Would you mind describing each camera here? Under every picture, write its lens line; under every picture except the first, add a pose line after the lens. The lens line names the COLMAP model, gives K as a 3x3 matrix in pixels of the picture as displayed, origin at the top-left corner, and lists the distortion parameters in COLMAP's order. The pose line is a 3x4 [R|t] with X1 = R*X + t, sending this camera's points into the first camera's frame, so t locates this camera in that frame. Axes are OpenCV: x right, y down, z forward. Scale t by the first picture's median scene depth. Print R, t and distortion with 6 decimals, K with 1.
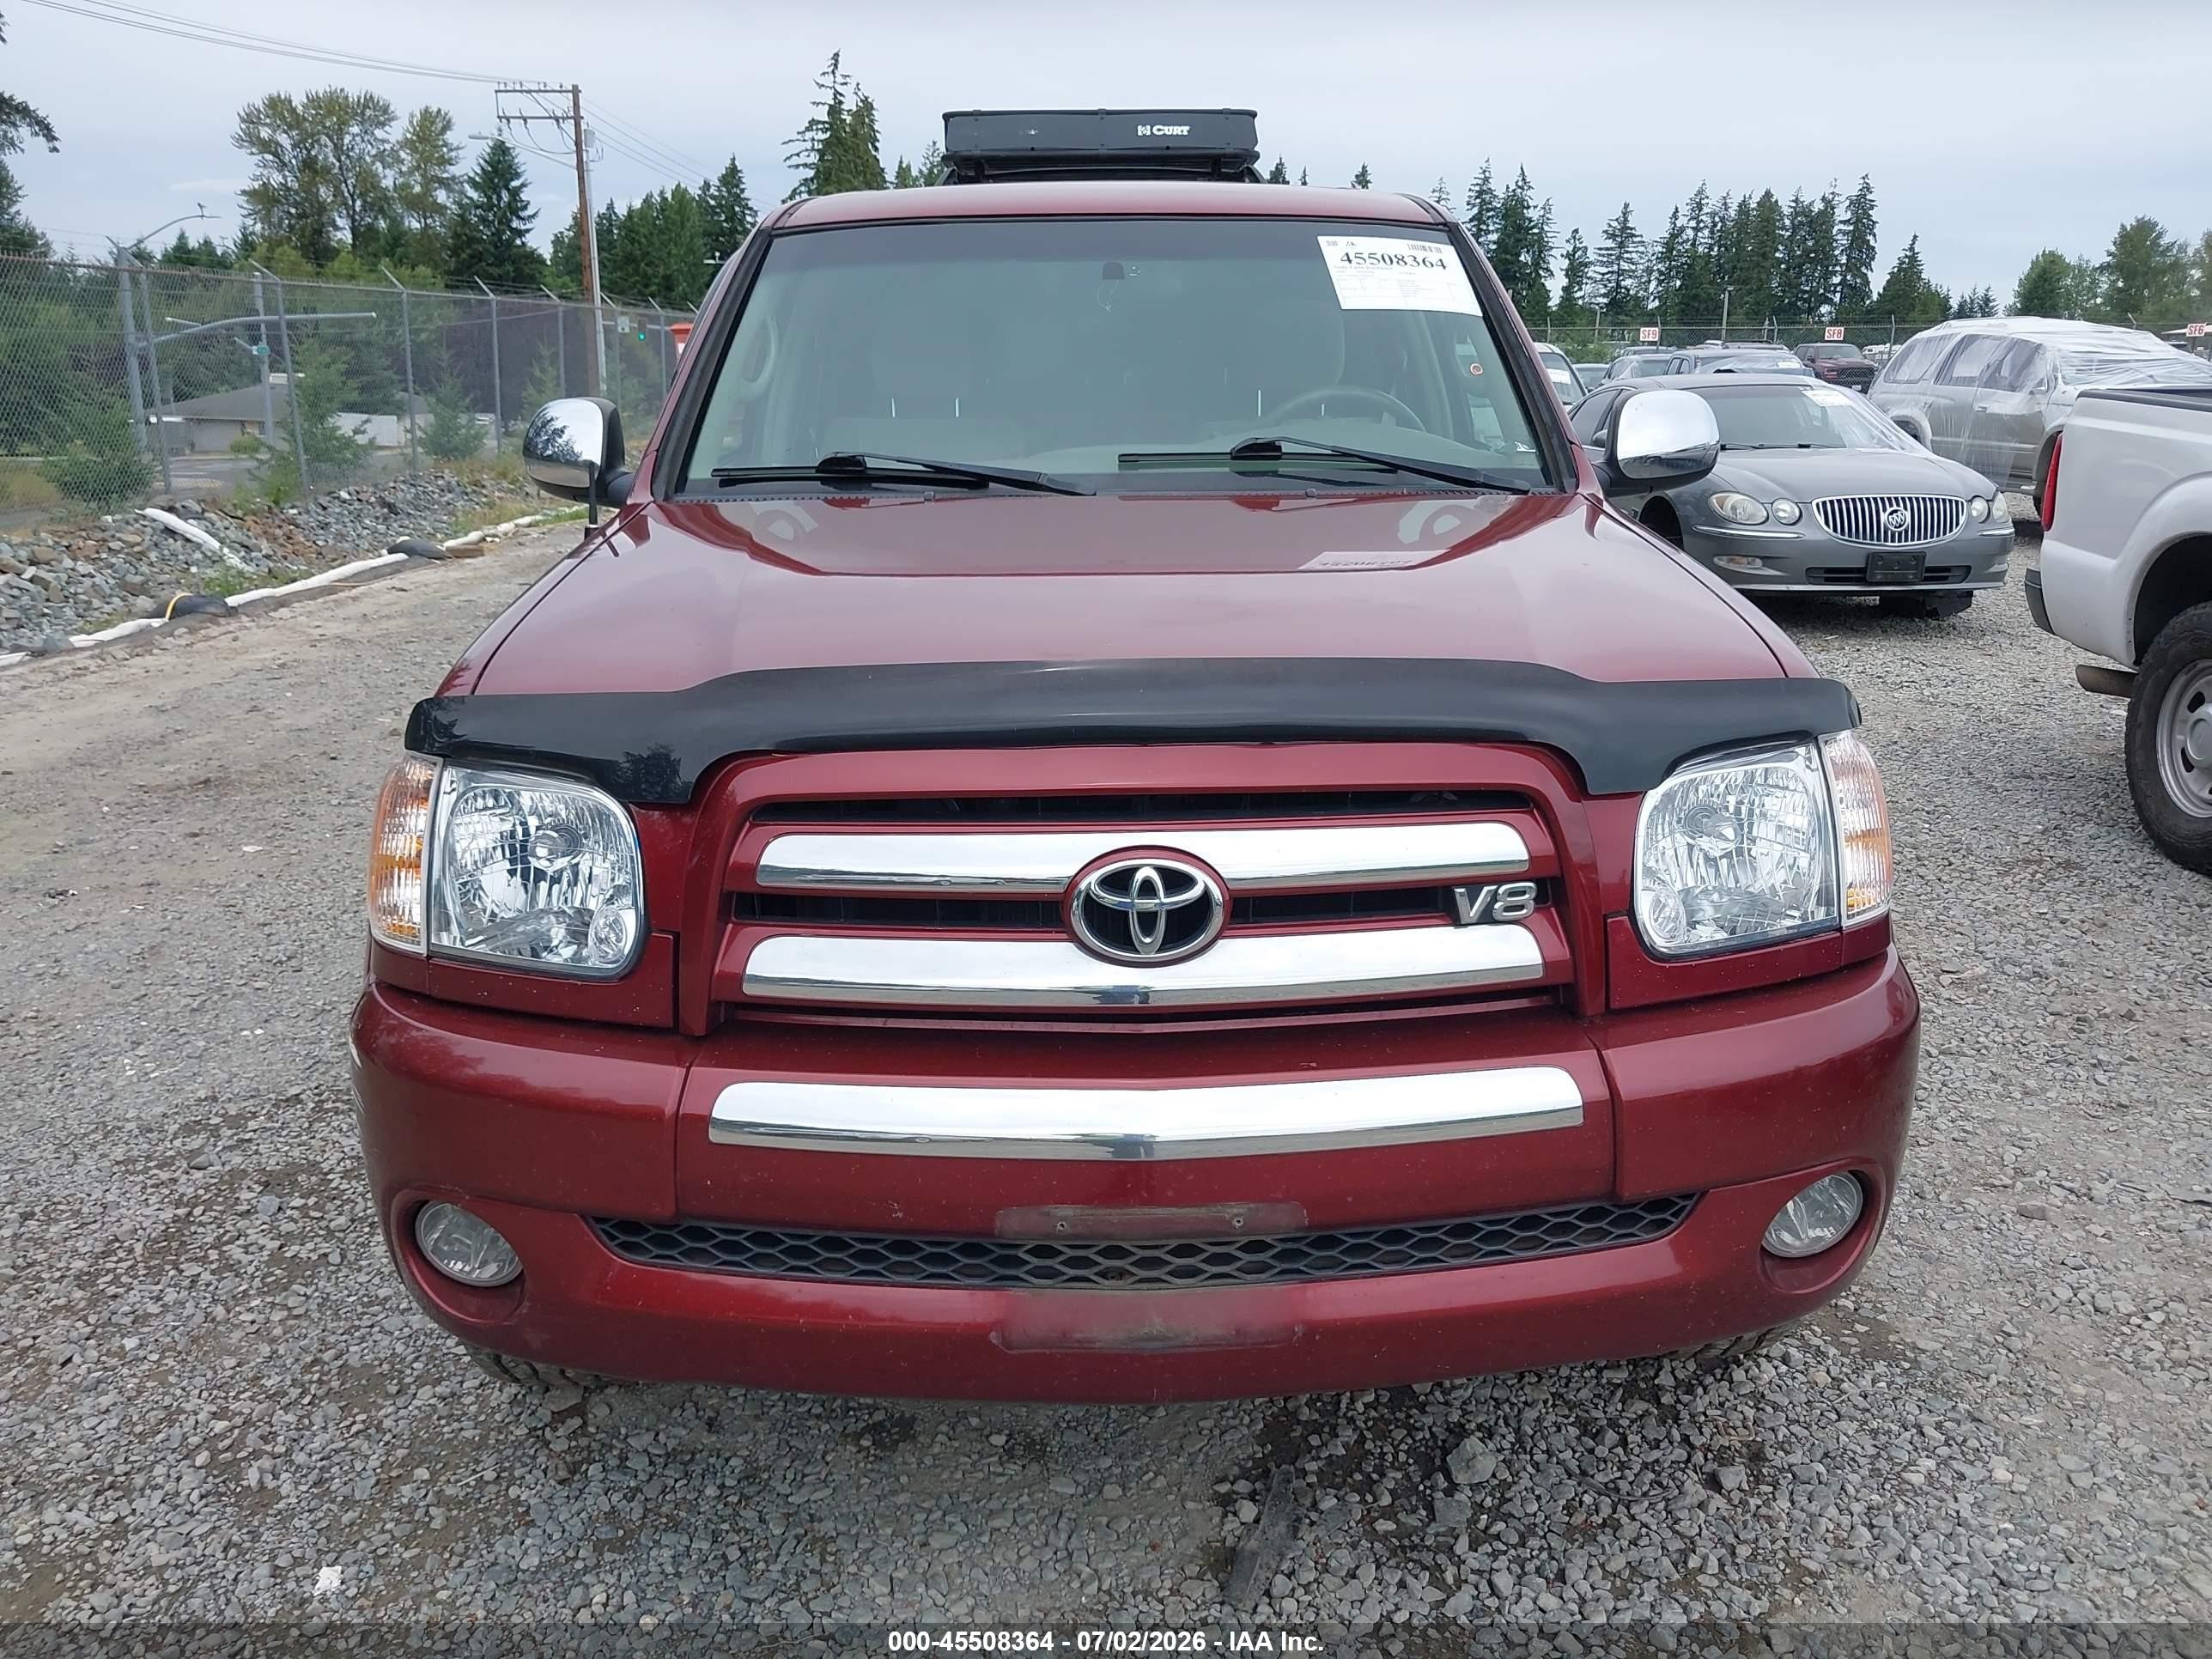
lens RADIAL K [[1789.0, 0, 1132.8], [0, 1789.0, 858.6], [0, 0, 1]] dist [-0.000458, 0.010754]
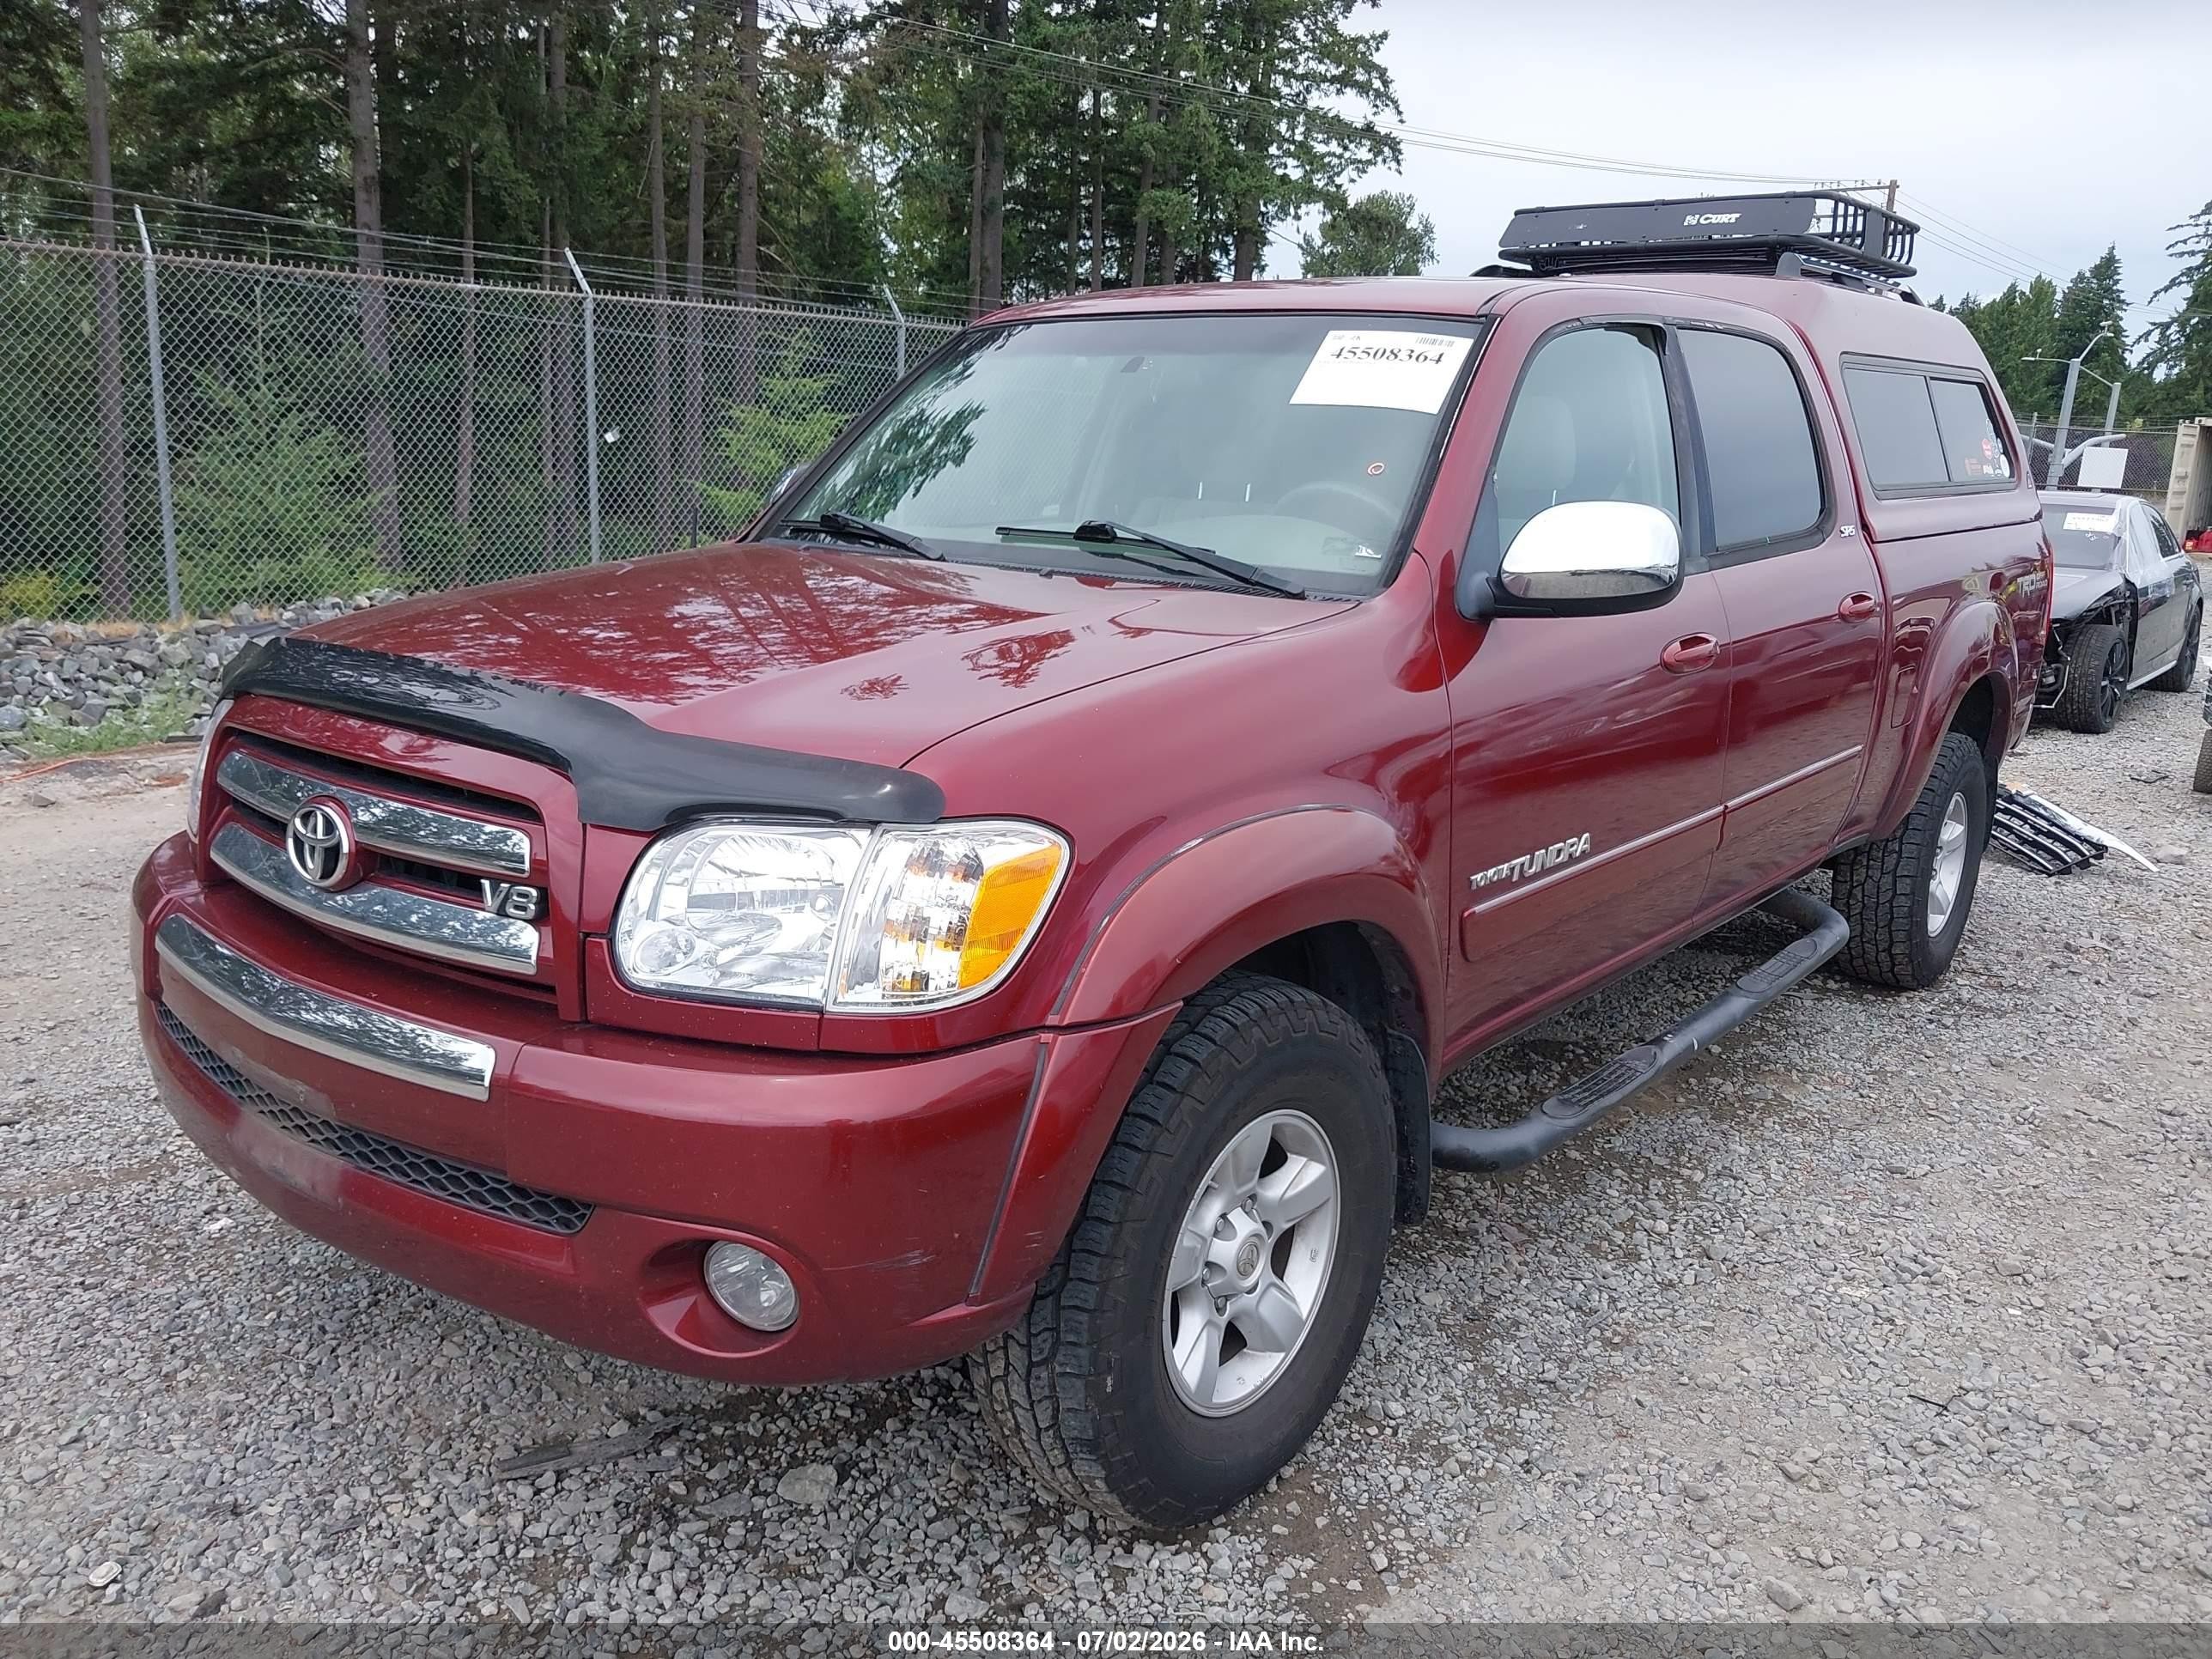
lens RADIAL K [[1789.0, 0, 1132.8], [0, 1789.0, 858.6], [0, 0, 1]] dist [-0.000458, 0.010754]
pose [[0.755995, 0.184274, -0.628105, 0.776843], [-0.214510, 0.976313, 0.028244, -0.075691], [0.618431, 0.113382, 0.777616, 0.221277]]
